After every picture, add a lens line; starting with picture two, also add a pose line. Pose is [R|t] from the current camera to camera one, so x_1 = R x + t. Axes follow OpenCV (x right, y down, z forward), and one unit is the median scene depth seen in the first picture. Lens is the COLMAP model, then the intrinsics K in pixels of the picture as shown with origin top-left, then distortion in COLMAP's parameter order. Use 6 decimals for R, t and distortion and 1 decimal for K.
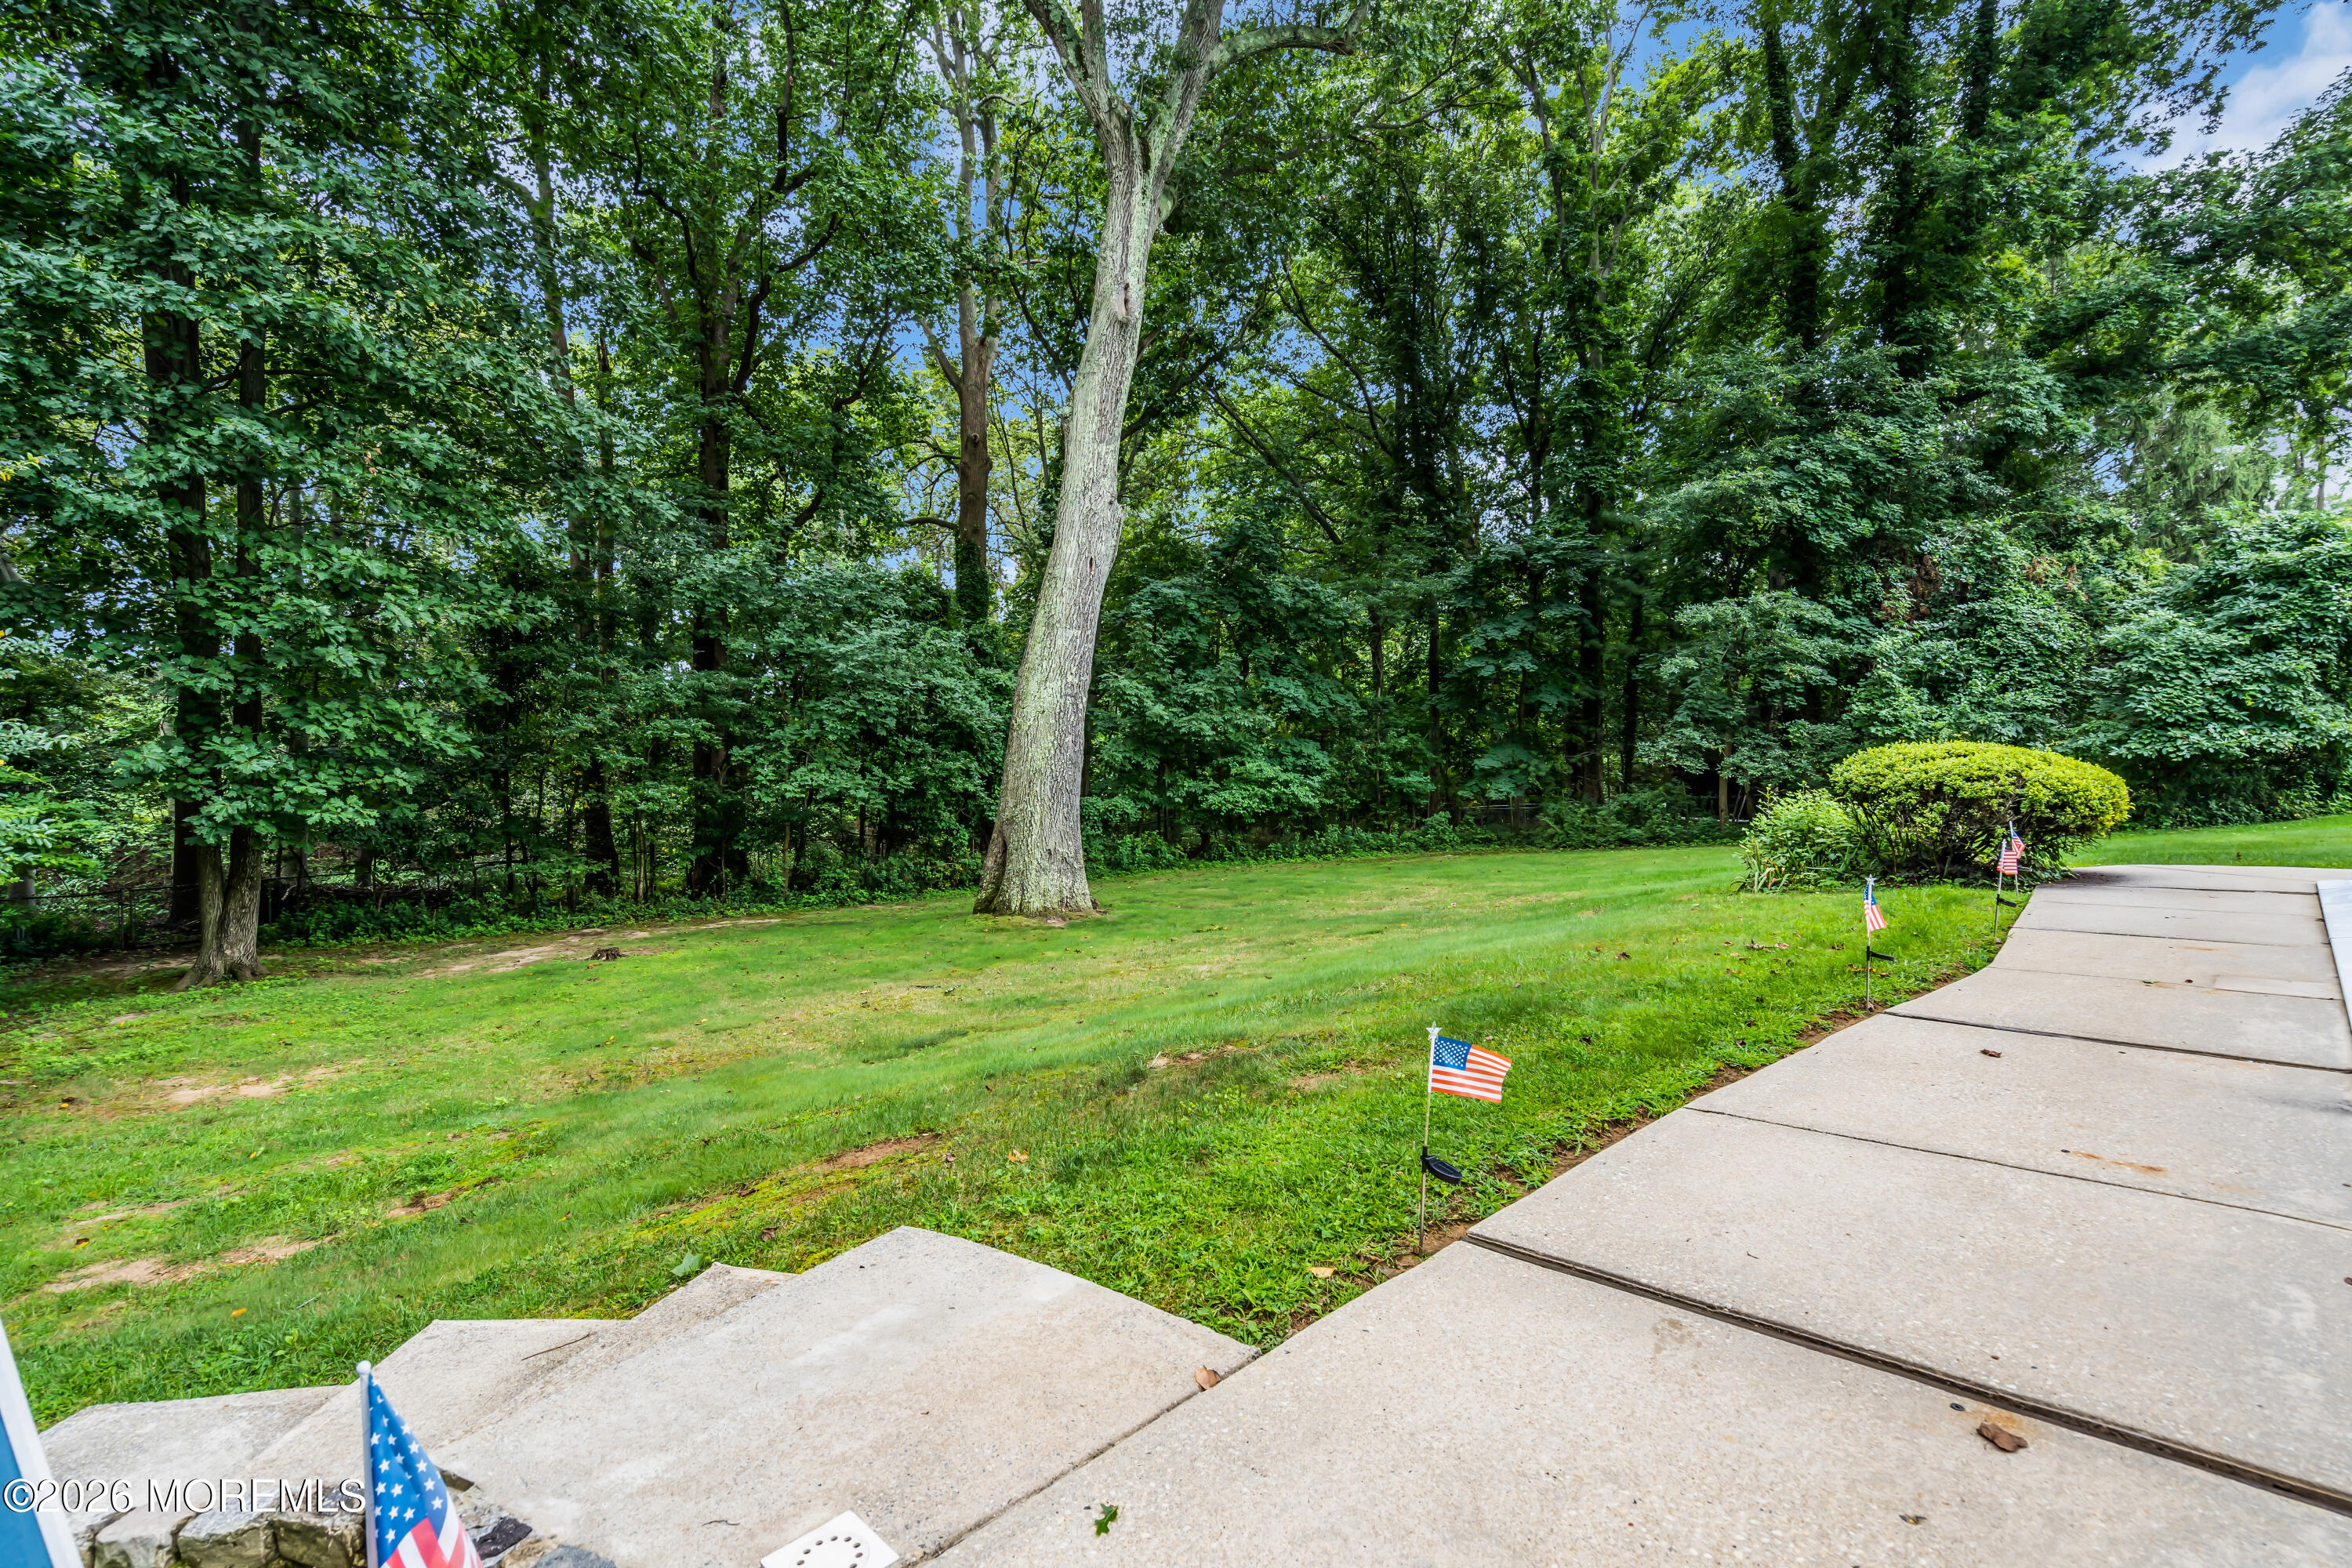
lens RADIAL K [[1111.4, 0, 1160.3], [0, 1111.4, 781.2], [0, 0, 1]] dist [-0.002647, 0.000511]
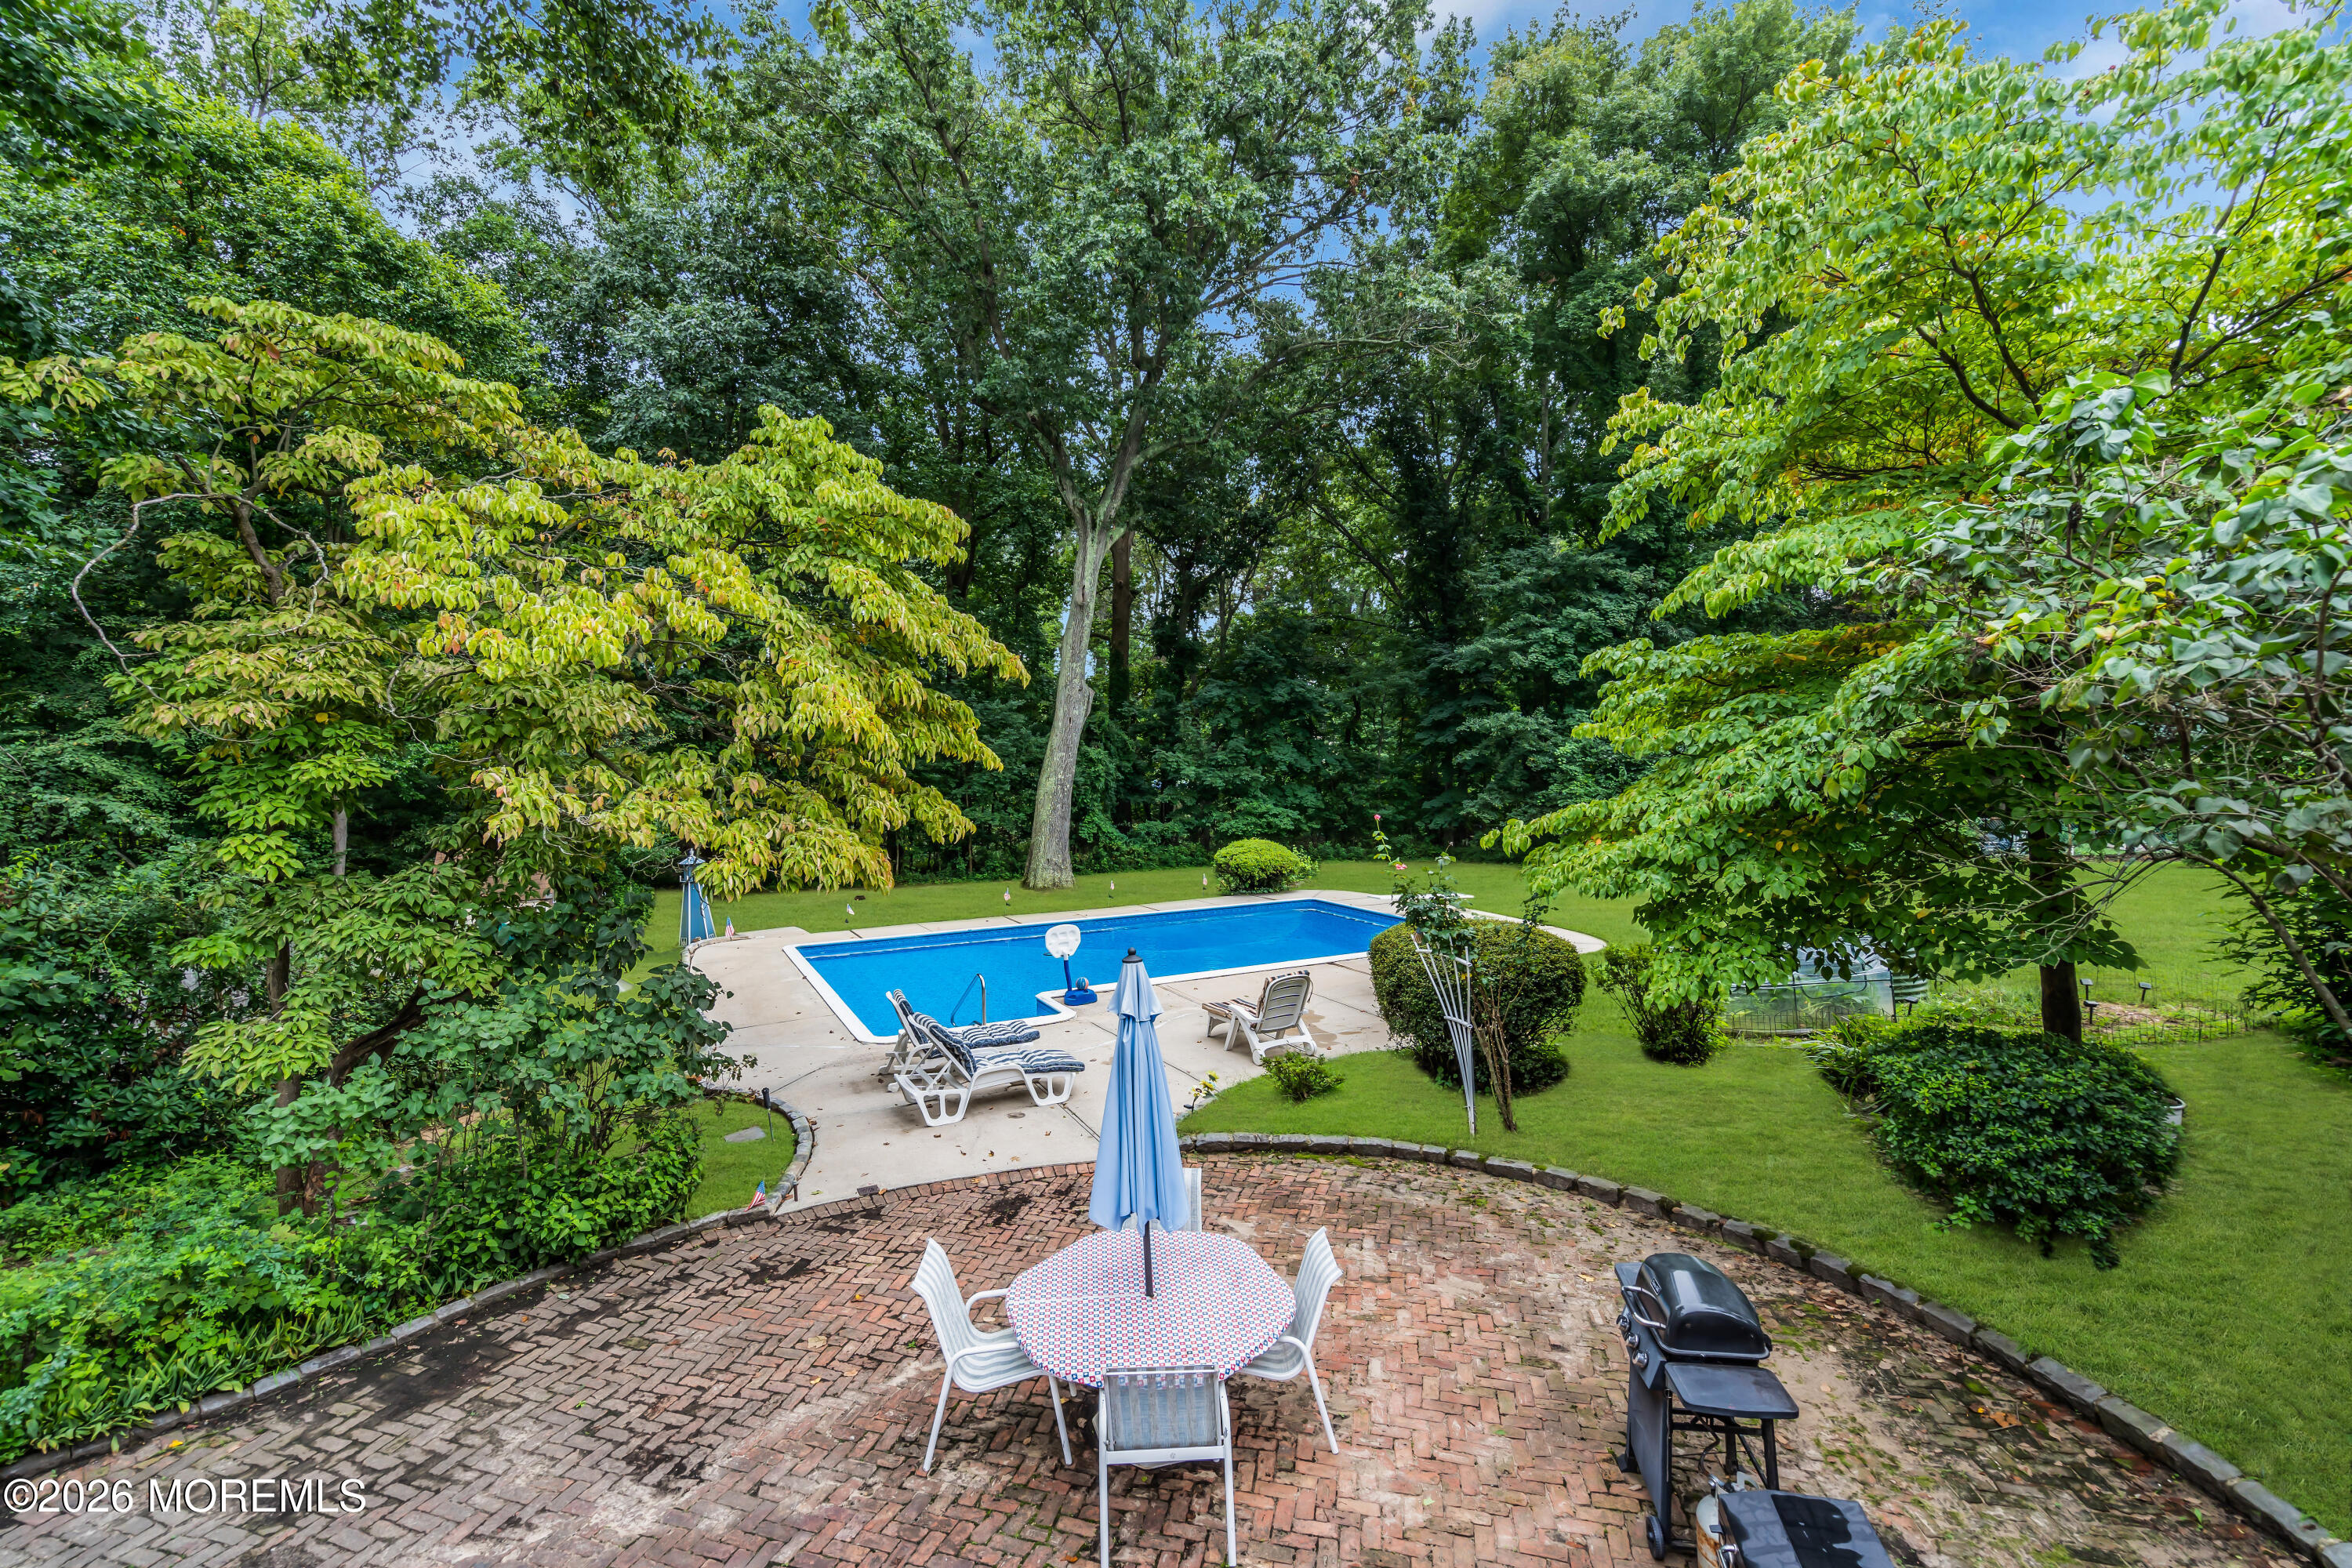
lens RADIAL K [[1068.3, 0, 1162.1], [0, 1068.3, 752.7], [0, 0, 1]] dist [-0.001676, 0.002571]
pose [[0.951594, 0.006846, -0.307281, 0.693402], [-0.009930, 0.999915, -0.008473, -0.118541], [0.307197, 0.011114, 0.951581, -0.806786]]
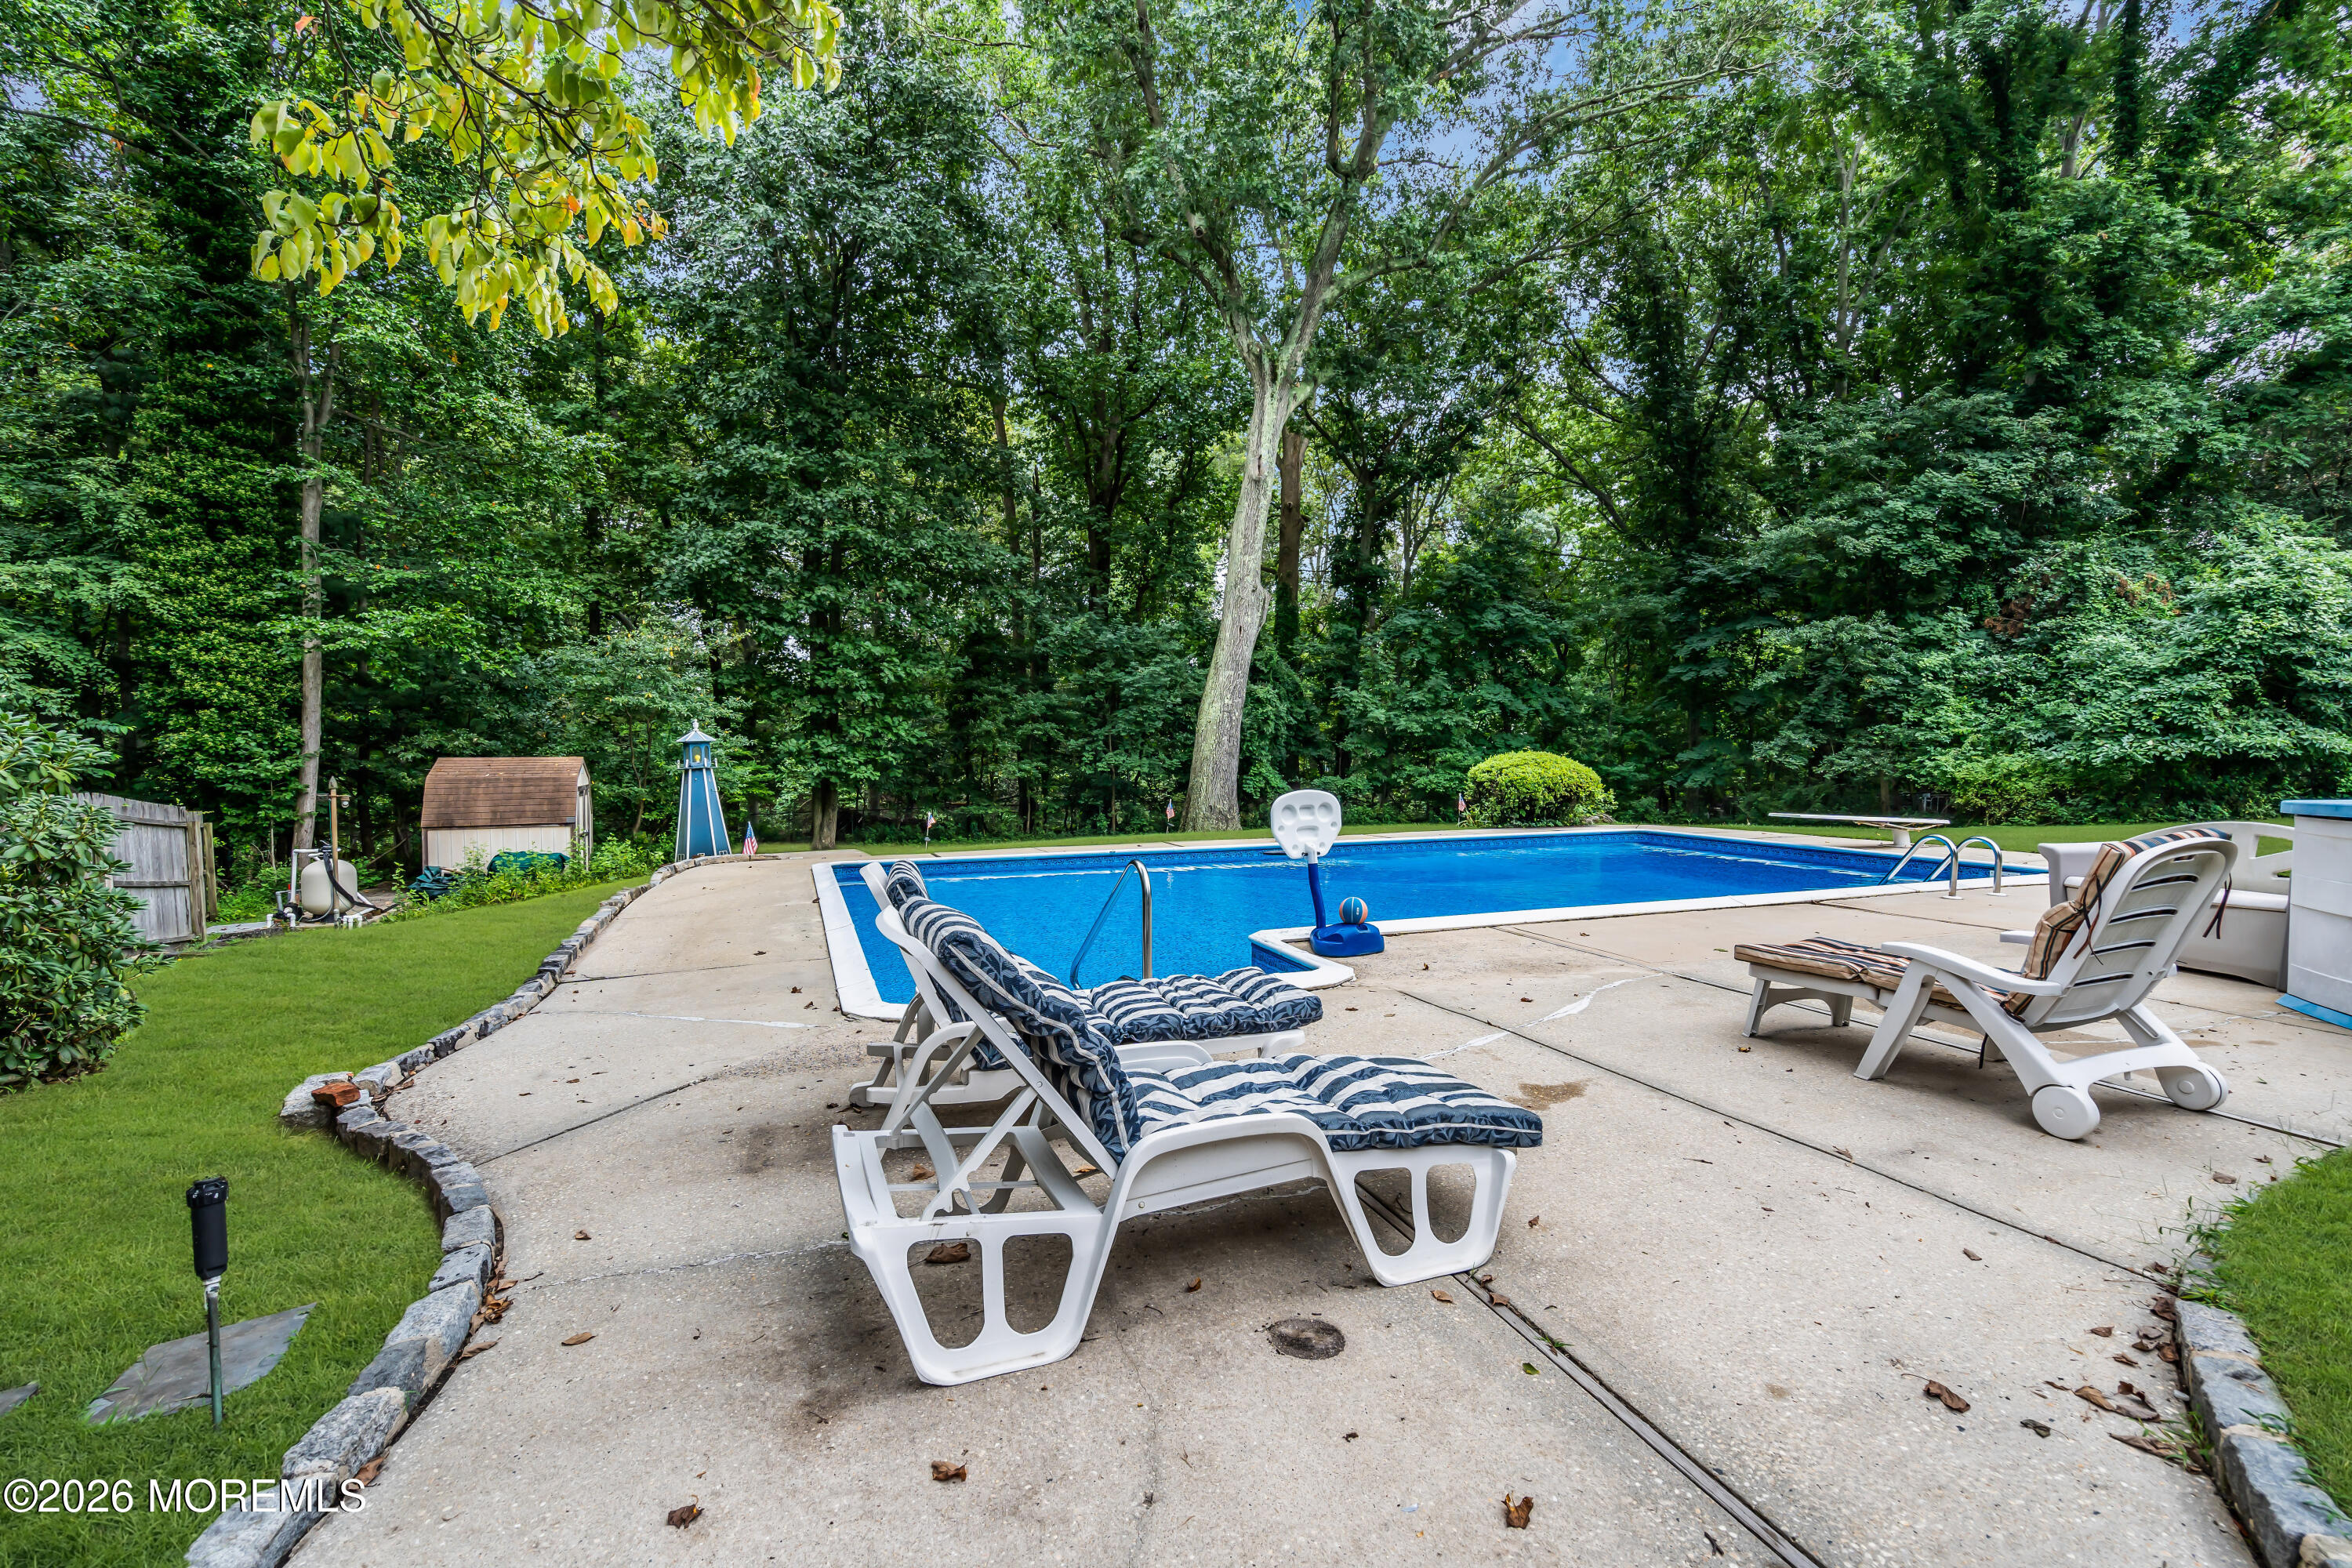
lens RADIAL K [[1068.3, 0, 1170.0], [0, 1068.3, 785.3], [0, 0, 1]] dist [-0.001676, 0.002571]
pose [[0.905099, 0.028032, -0.424276, 0.501038], [-0.018316, 0.999469, 0.026962, -0.010102], [0.424806, -0.016633, 0.905131, -0.443674]]
